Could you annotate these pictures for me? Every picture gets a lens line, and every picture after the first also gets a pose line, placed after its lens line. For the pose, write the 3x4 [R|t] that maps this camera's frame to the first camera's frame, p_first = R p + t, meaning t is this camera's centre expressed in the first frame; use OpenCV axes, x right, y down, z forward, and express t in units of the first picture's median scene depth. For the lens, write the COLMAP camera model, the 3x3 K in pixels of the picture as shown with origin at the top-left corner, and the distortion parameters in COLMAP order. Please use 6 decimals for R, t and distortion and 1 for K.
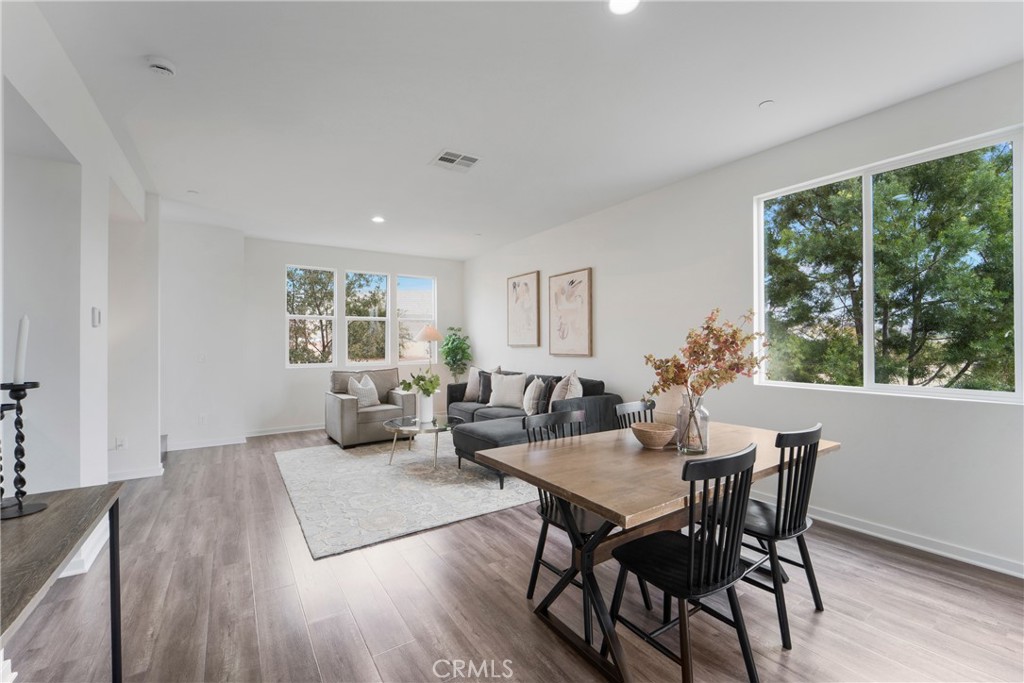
lens RADIAL K [[424.0, 0, 512.4], [0, 424.0, 335.8], [0, 0, 1]] dist [0.000257, -0.000055]
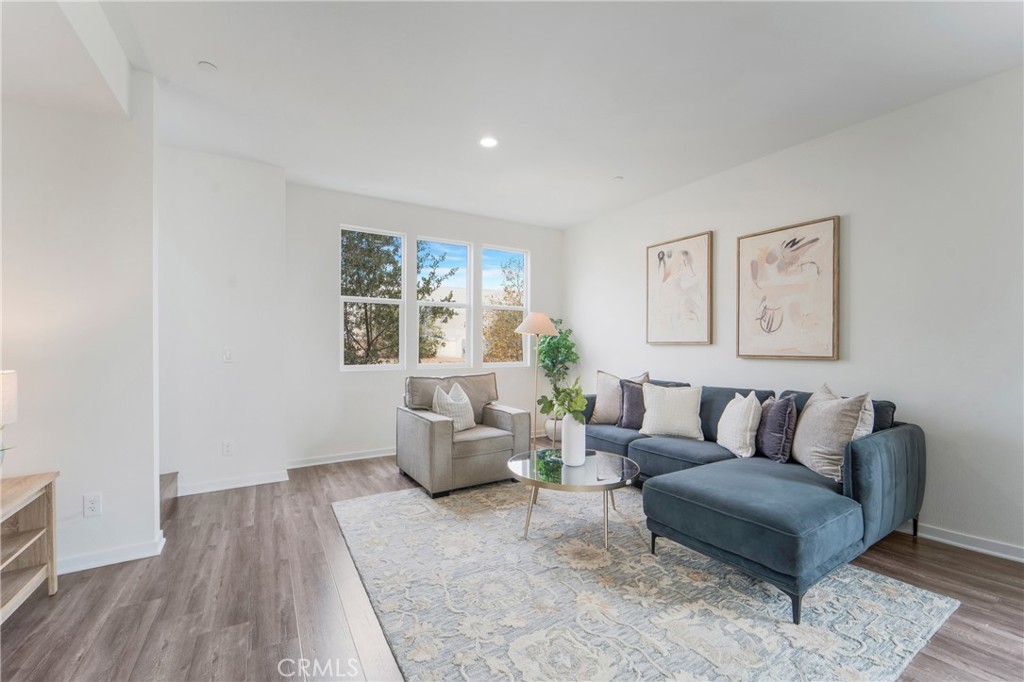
lens RADIAL K [[433.8, 0, 518.7], [0, 433.8, 340.1], [0, 0, 1]] dist [-0.026484, 0.000074]
pose [[0.998692, 0.009713, -0.050206, -0.233705], [-0.009247, 0.999912, 0.009497, 0.016807], [0.050294, -0.009020, 0.998694, 0.343346]]
